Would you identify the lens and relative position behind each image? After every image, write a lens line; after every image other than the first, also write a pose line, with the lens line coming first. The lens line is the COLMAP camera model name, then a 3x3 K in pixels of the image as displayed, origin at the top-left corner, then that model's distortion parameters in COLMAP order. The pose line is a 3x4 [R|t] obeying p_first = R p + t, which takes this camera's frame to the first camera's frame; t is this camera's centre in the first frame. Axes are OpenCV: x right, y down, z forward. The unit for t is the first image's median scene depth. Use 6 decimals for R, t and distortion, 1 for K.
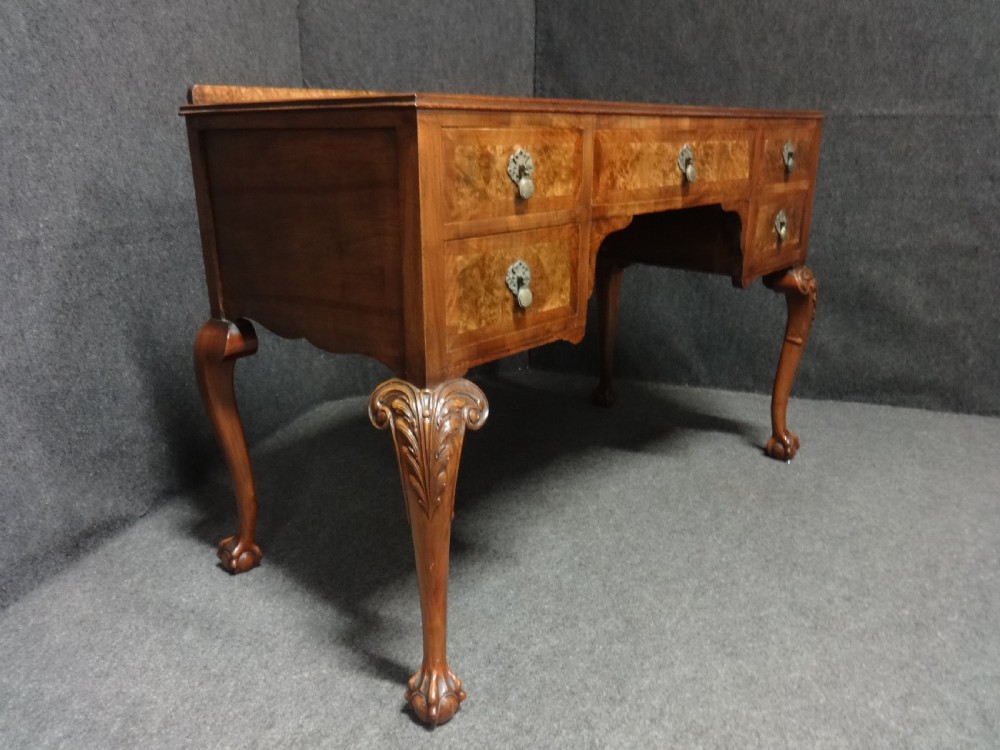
lens RADIAL K [[746.9, 0, 494.8], [0, 746.9, 371.9], [0, 0, 1]] dist [-0.006958, -0.008683]
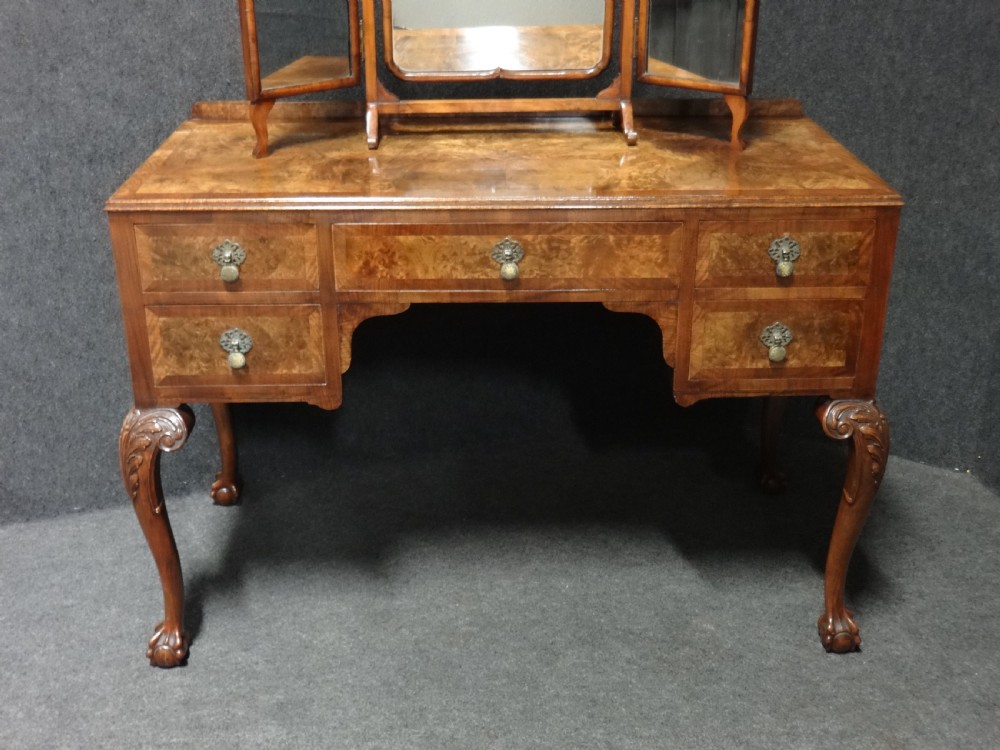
lens RADIAL K [[1199.9, 0, 500.0], [0, 1199.9, 375.0], [0, 0, 1]] dist [-0.029163, 0.016226]
pose [[0.702417, 0.296955, -0.646861, 1.502951], [-0.221103, 0.954884, 0.198267, -0.524351], [0.676553, 0.003757, 0.736384, -0.089351]]
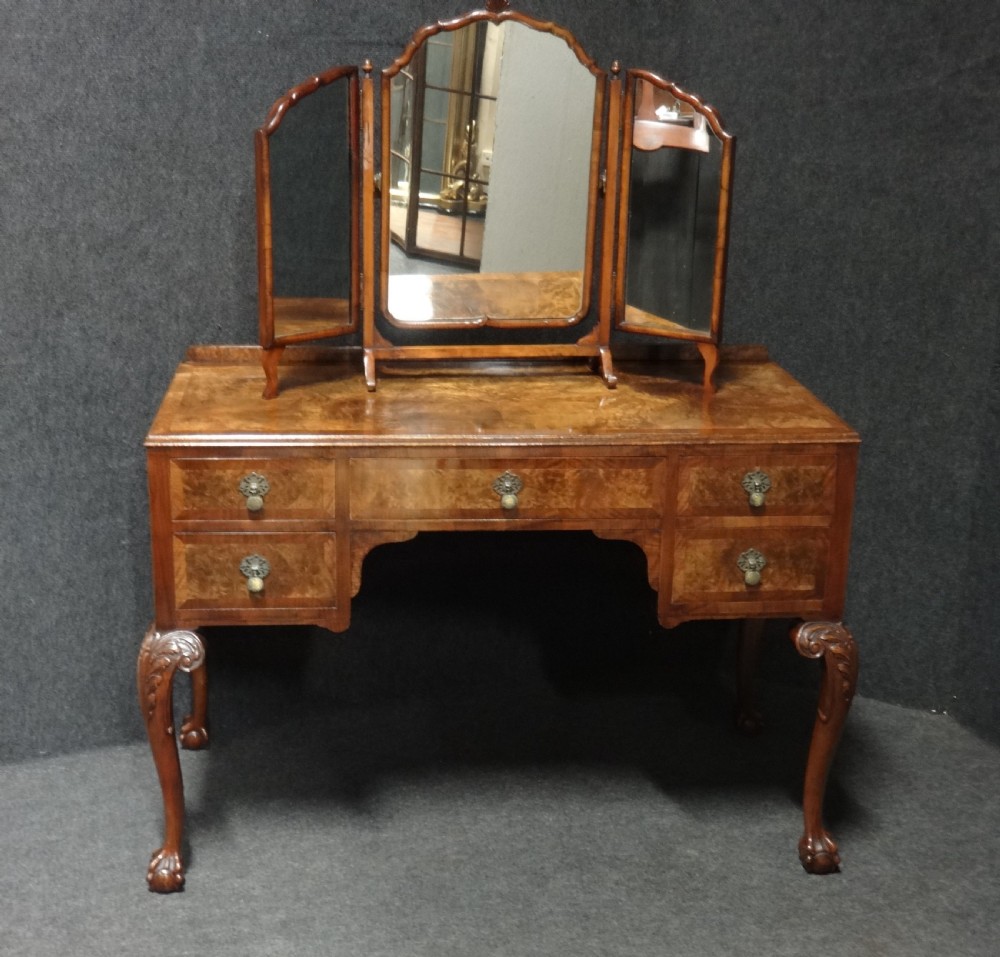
lens RADIAL K [[1564.6, 0, 441.6], [0, 1564.6, 474.0], [0, 0, 1]] dist [-0.034537, 0.045897]
pose [[0.727944, 0.211130, -0.652320, 1.890776], [-0.224413, 0.972371, 0.064289, -0.505090], [0.647871, 0.099590, 0.755212, -0.772469]]
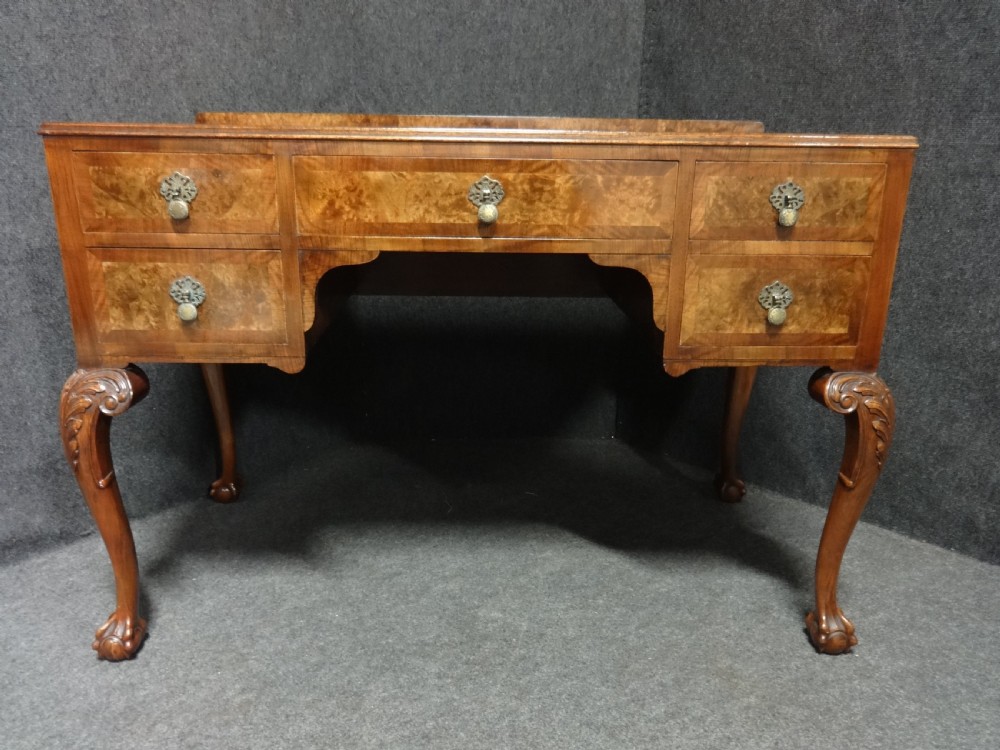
lens RADIAL K [[746.9, 0, 494.8], [0, 746.9, 371.9], [0, 0, 1]] dist [-0.006958, -0.008683]
pose [[0.703389, 0.221187, -0.675515, 1.053299], [-0.234769, 0.969311, 0.072929, -0.191714], [0.670915, 0.107293, 0.733731, 0.516569]]
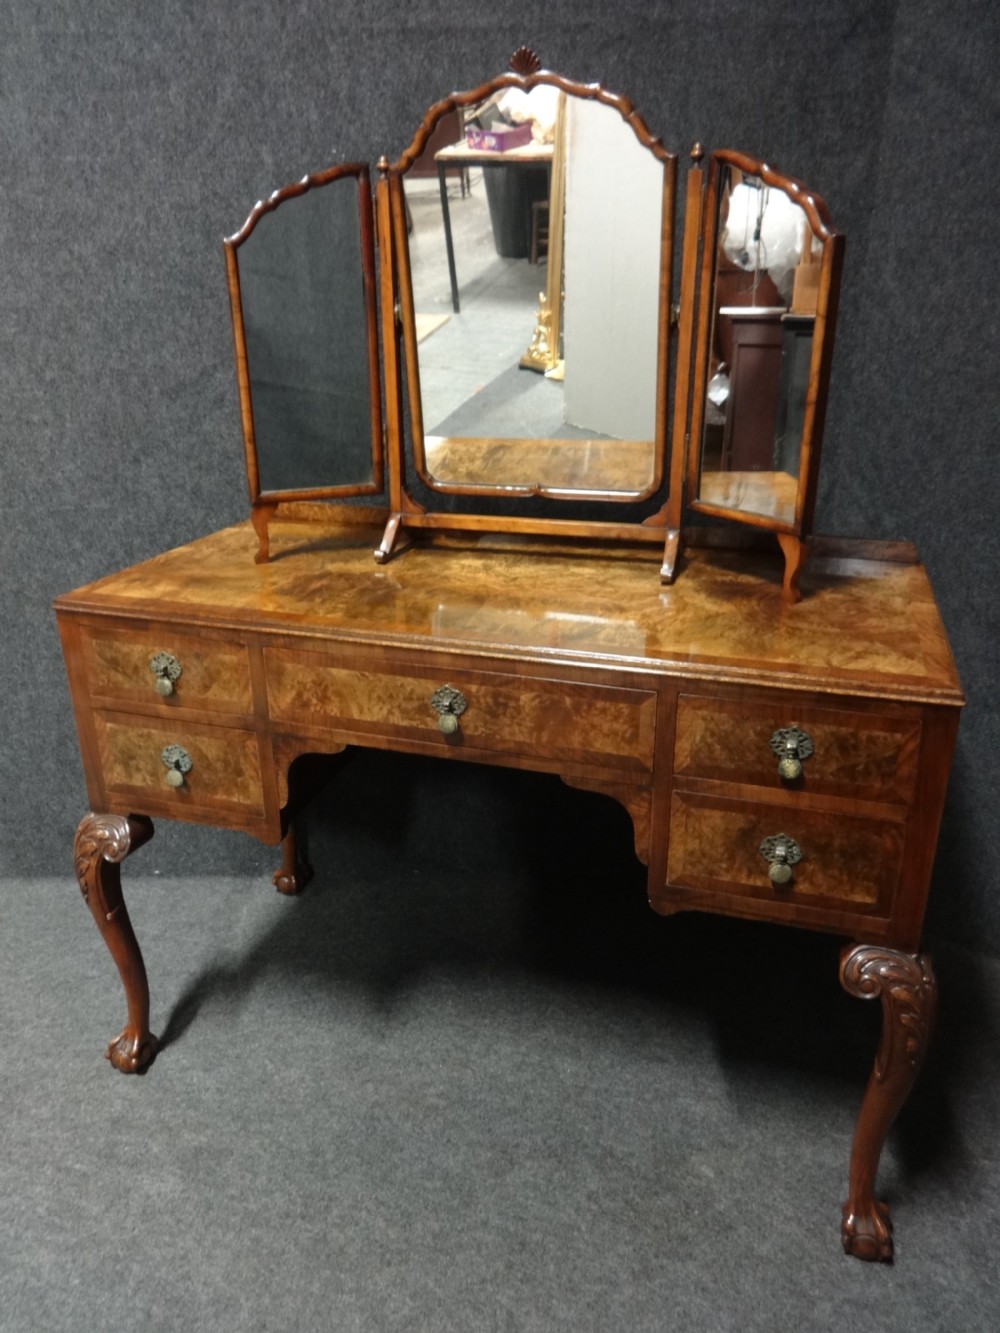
lens RADIAL K [[995.6, 0, 499.1], [0, 995.6, 665.9], [0, 0, 1]] dist [-0.006958, -0.008683]
pose [[0.429800, 0.325046, -0.842388, 1.366222], [-0.274282, 0.935869, 0.221174, -0.681316], [0.860257, 0.135991, 0.491391, 0.661325]]
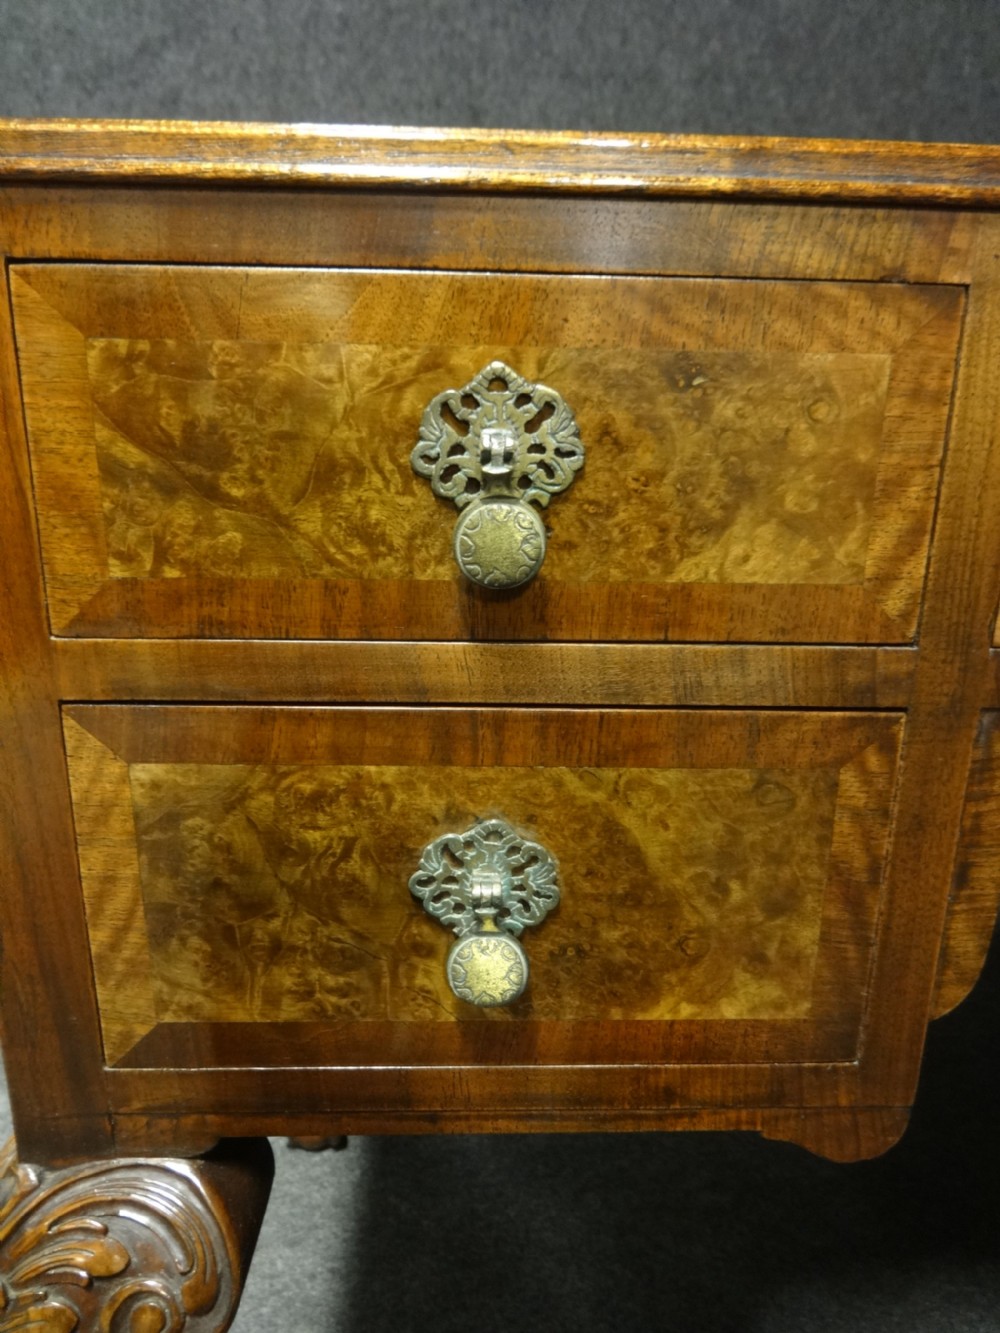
lens RADIAL K [[967.8, 0, 500.0], [0, 967.8, 666.5], [0, 0, 1]] dist [-0.022130, 0.006692]
pose [[0.701300, 0.215963, -0.679366, 0.233839], [-0.234924, 0.969786, 0.065776, -0.213618], [0.673044, 0.113471, 0.730846, 0.741651]]
